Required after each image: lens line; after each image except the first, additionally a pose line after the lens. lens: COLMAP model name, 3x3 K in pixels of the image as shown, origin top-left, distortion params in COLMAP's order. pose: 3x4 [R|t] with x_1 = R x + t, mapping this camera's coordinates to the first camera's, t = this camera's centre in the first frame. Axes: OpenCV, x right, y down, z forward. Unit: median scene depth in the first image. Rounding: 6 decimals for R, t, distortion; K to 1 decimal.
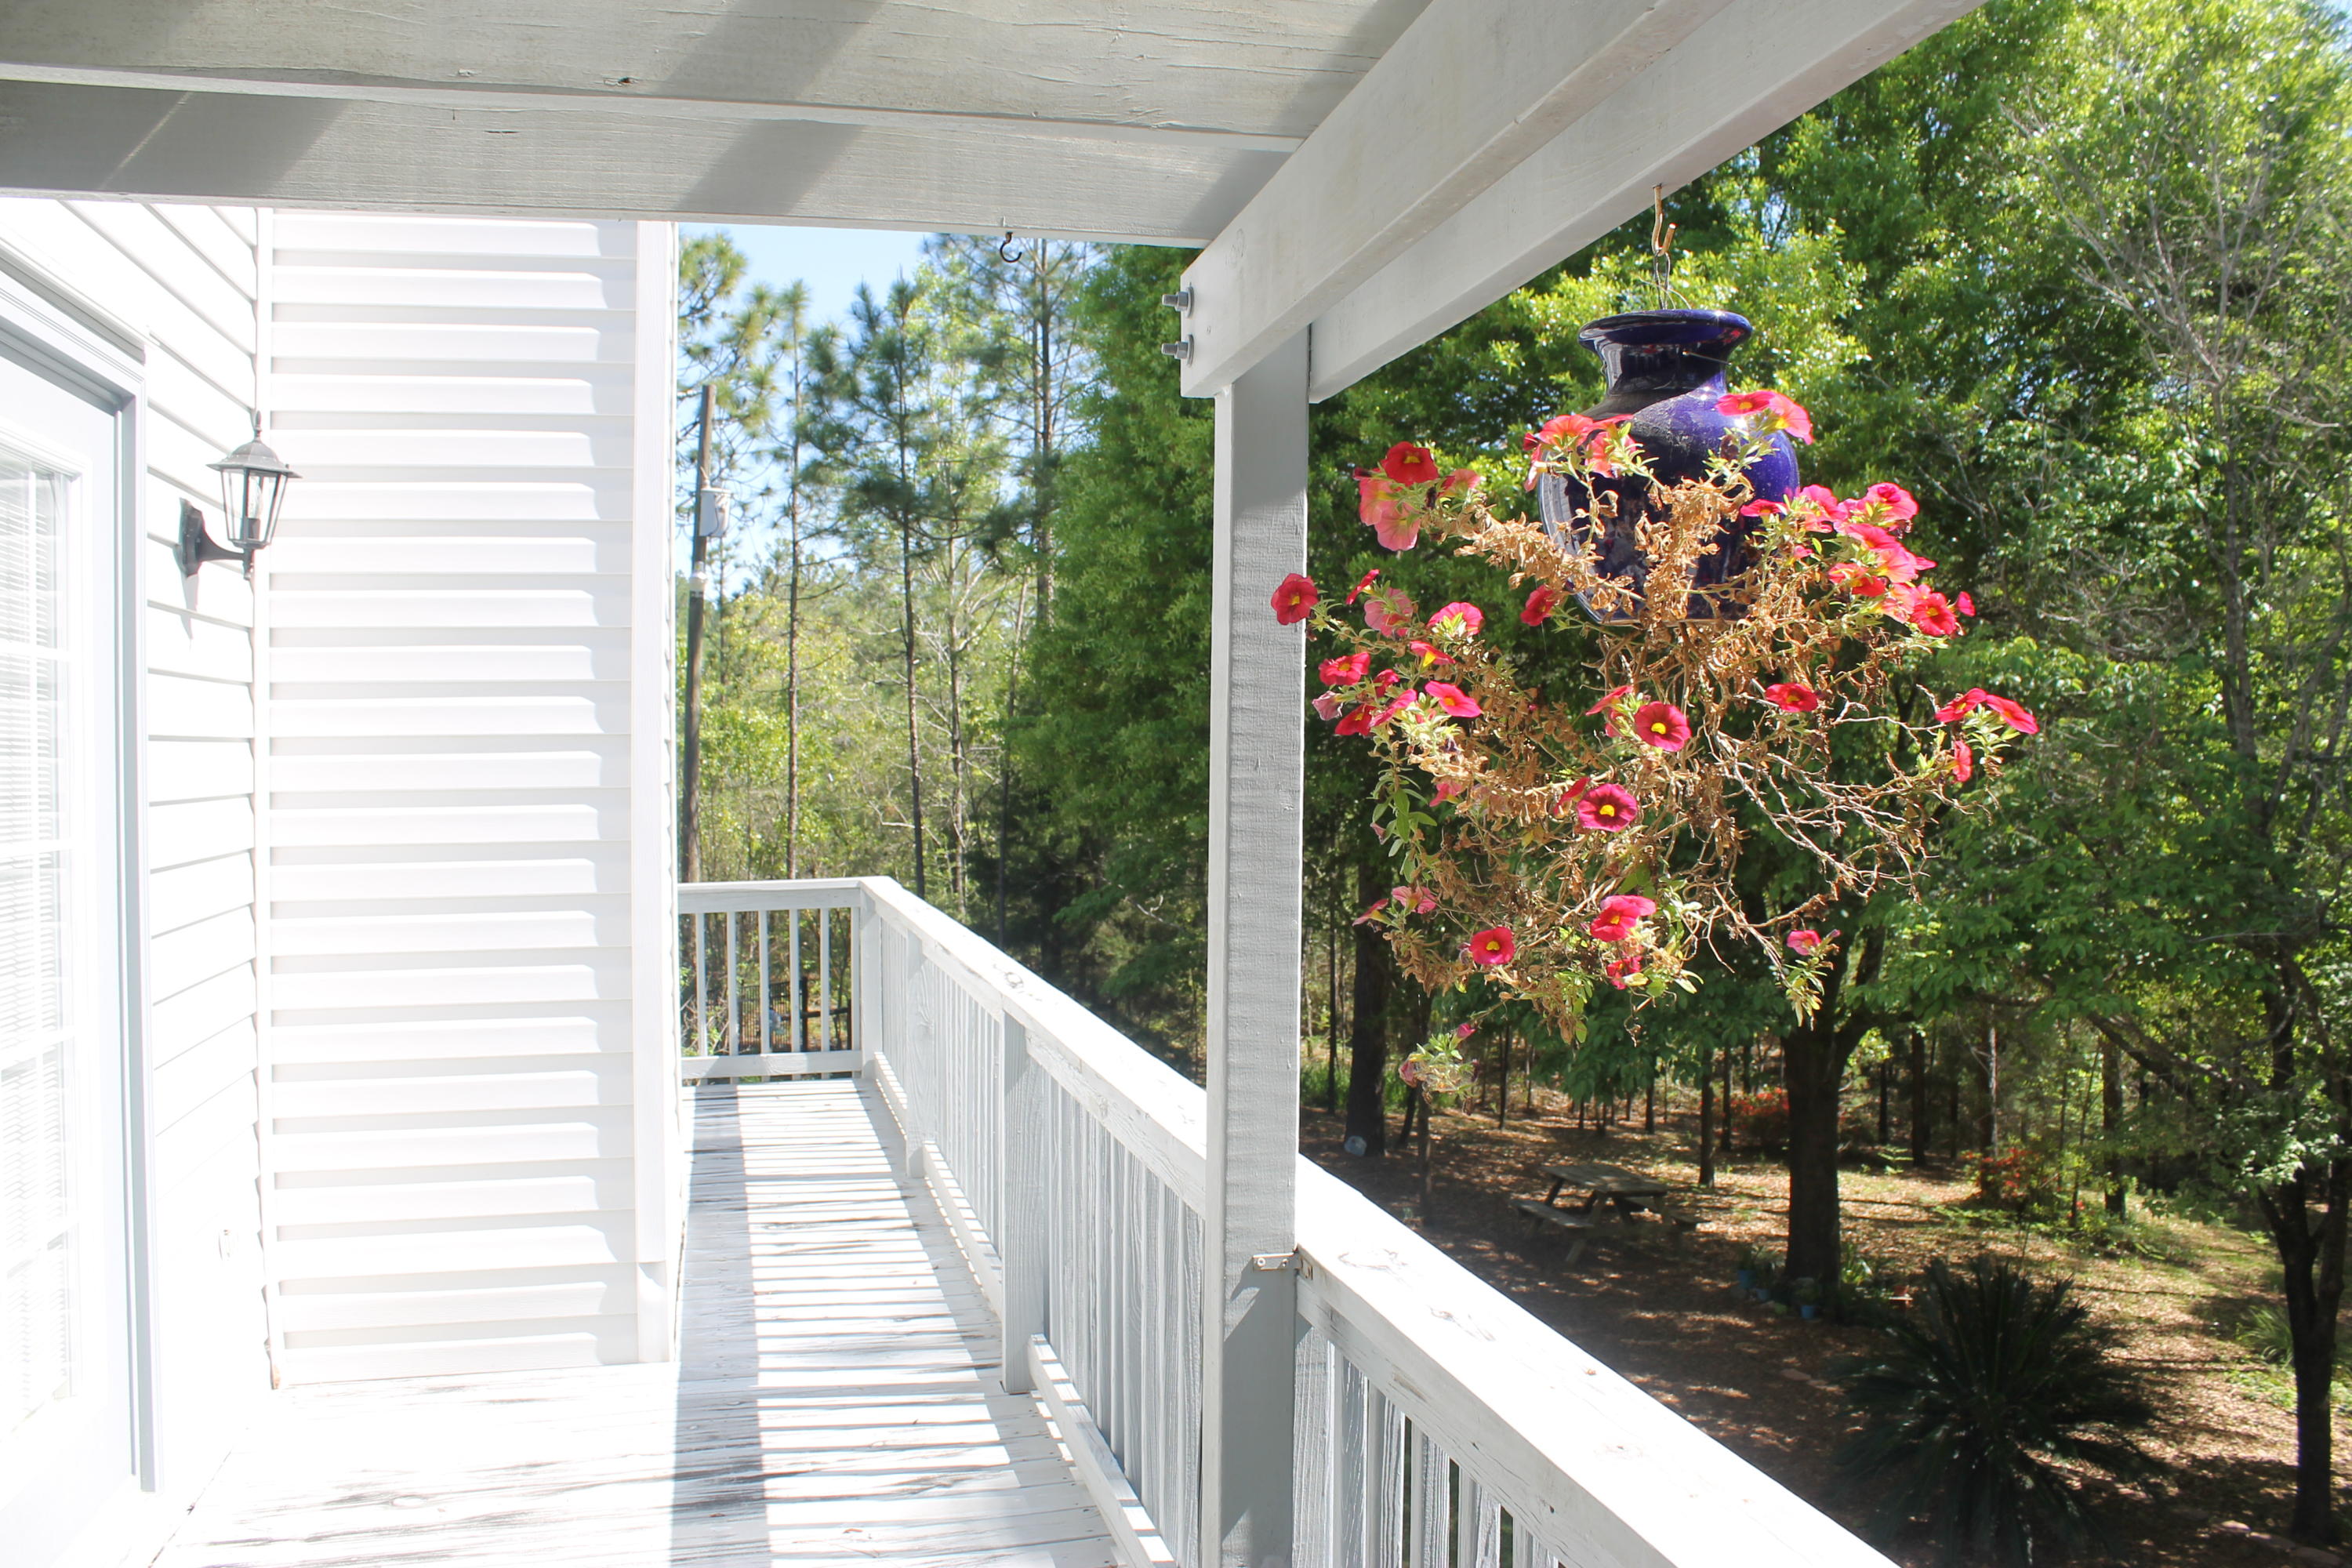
lens RADIAL K [[1961.7, 0, 1176.0], [0, 1961.7, 784.0], [0, 0, 1]] dist [-0.164475, 0.148610]
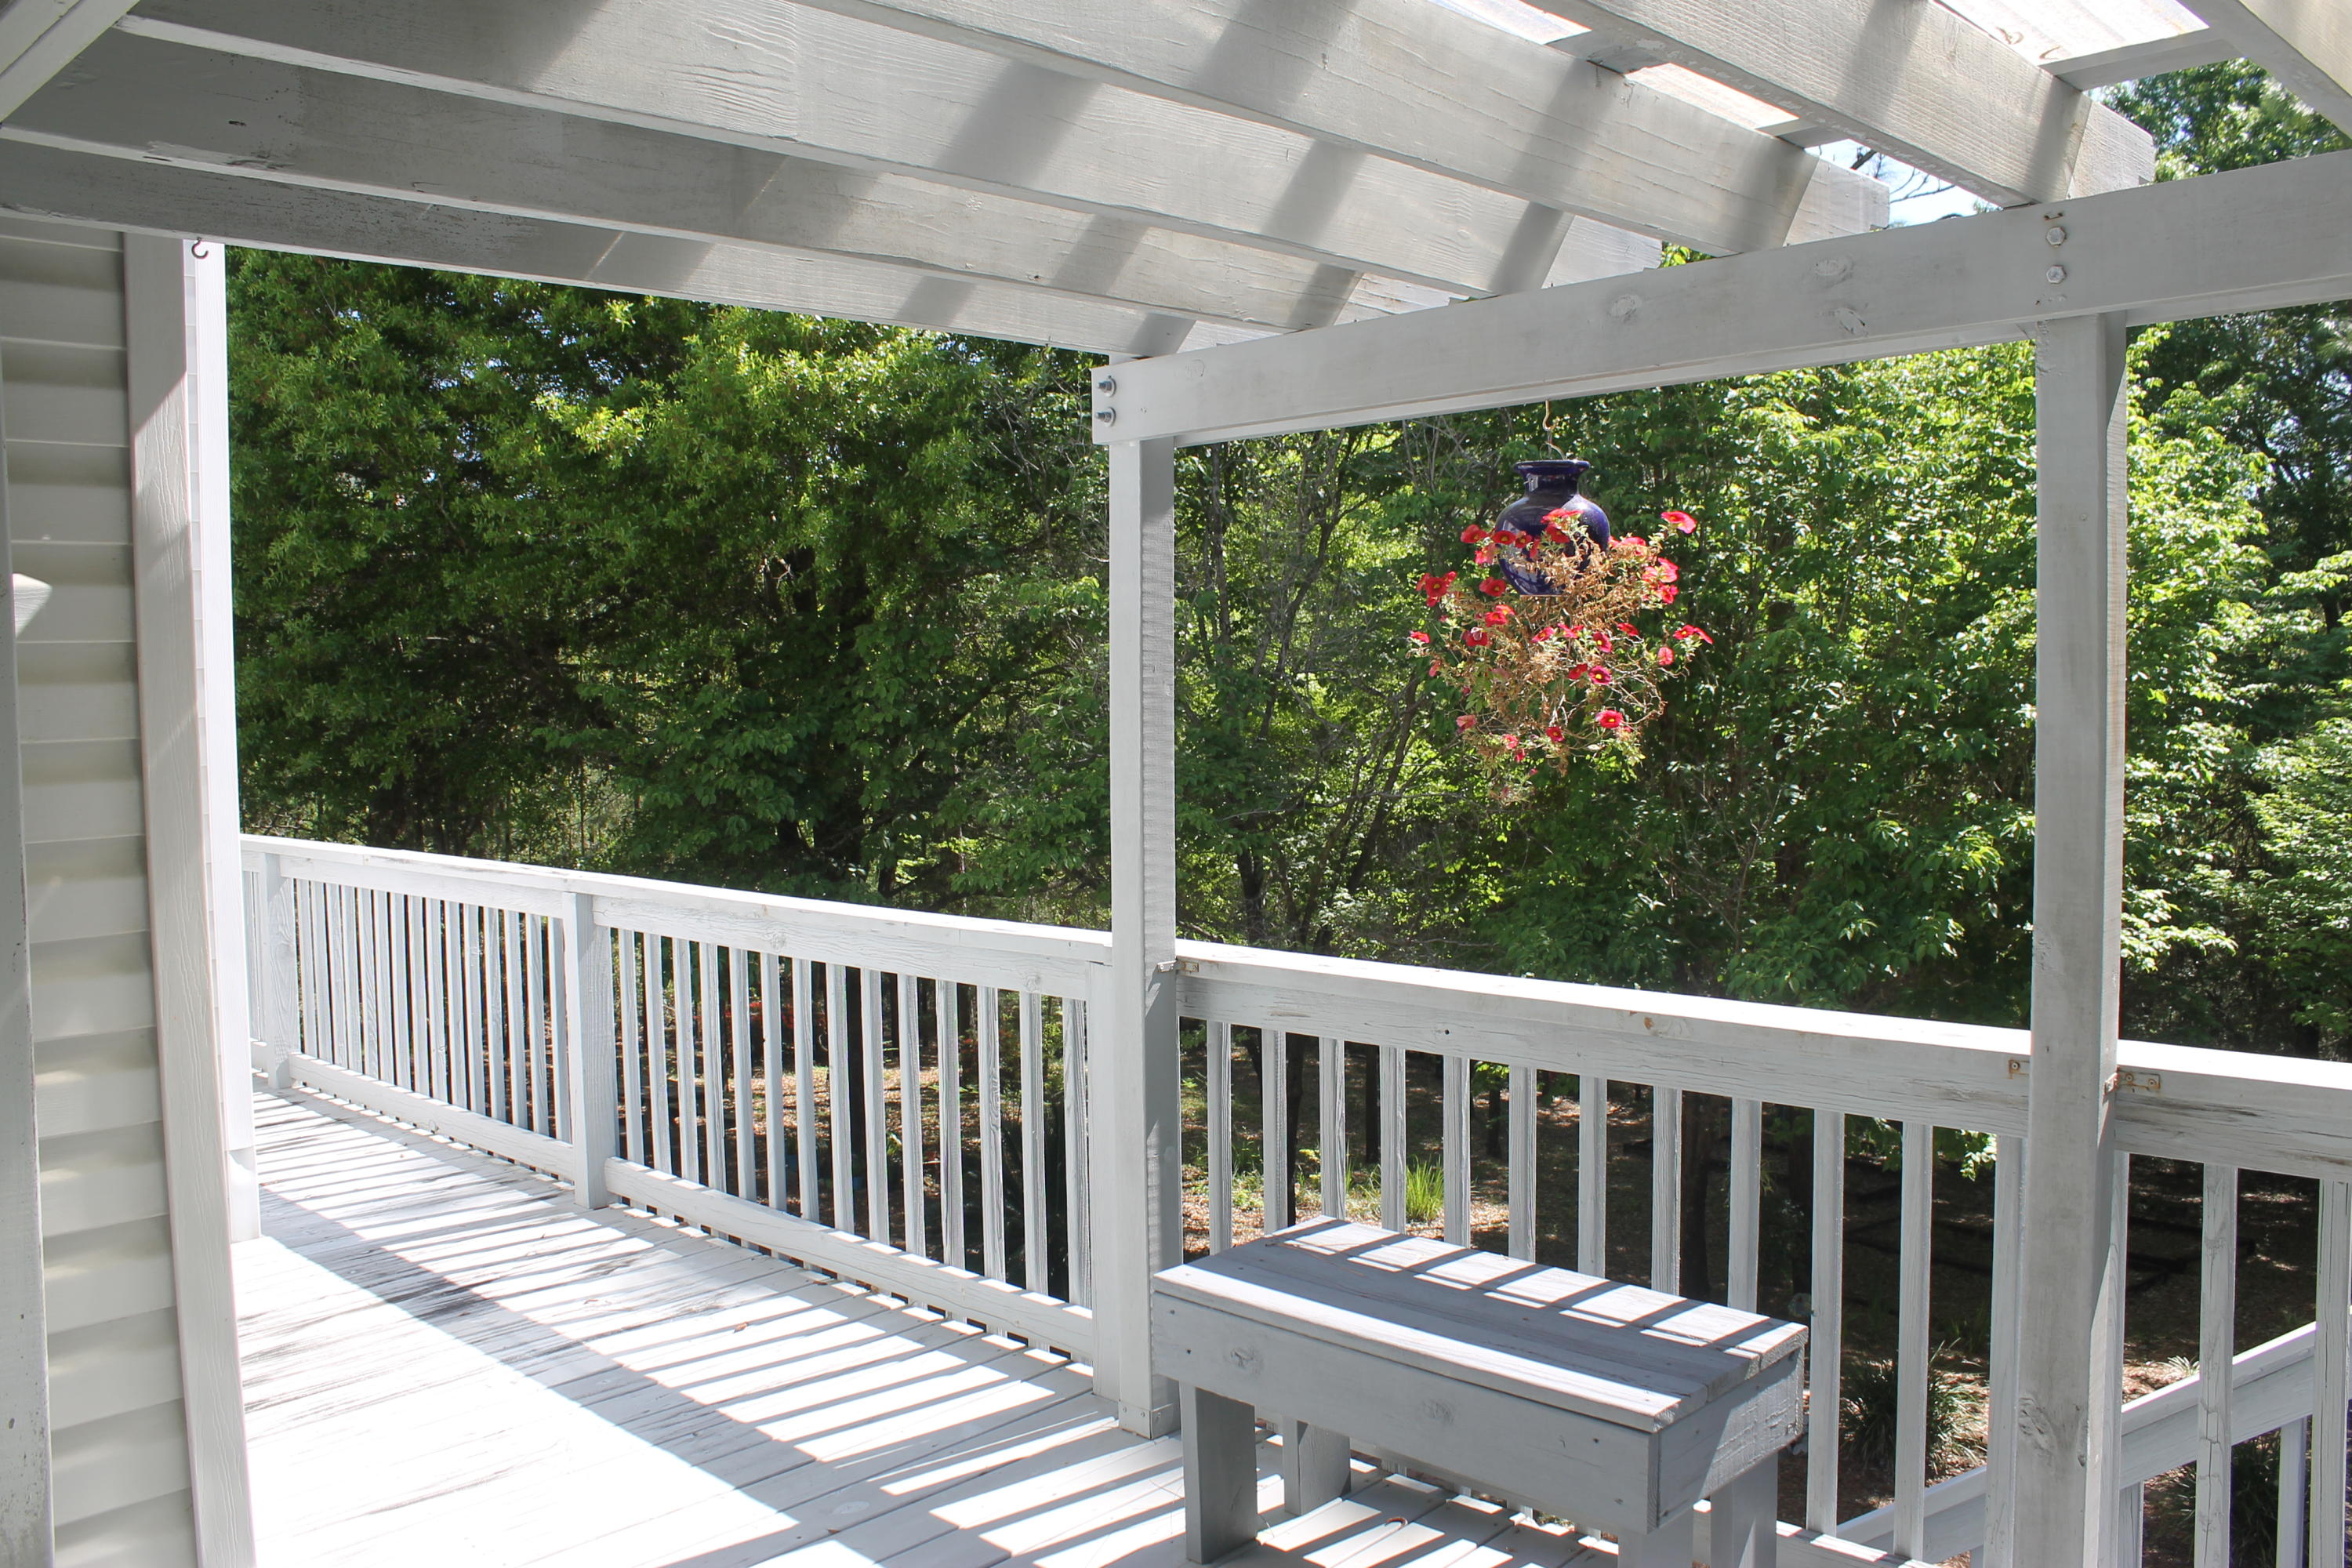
lens RADIAL K [[1961.7, 0, 1176.0], [0, 1961.7, 784.0], [0, 0, 1]] dist [-0.164475, 0.148610]
pose [[0.849285, -0.045567, 0.525965, -0.095266], [0.027230, 0.998723, 0.042555, 0.001997], [-0.527232, -0.021819, 0.849441, -0.050291]]
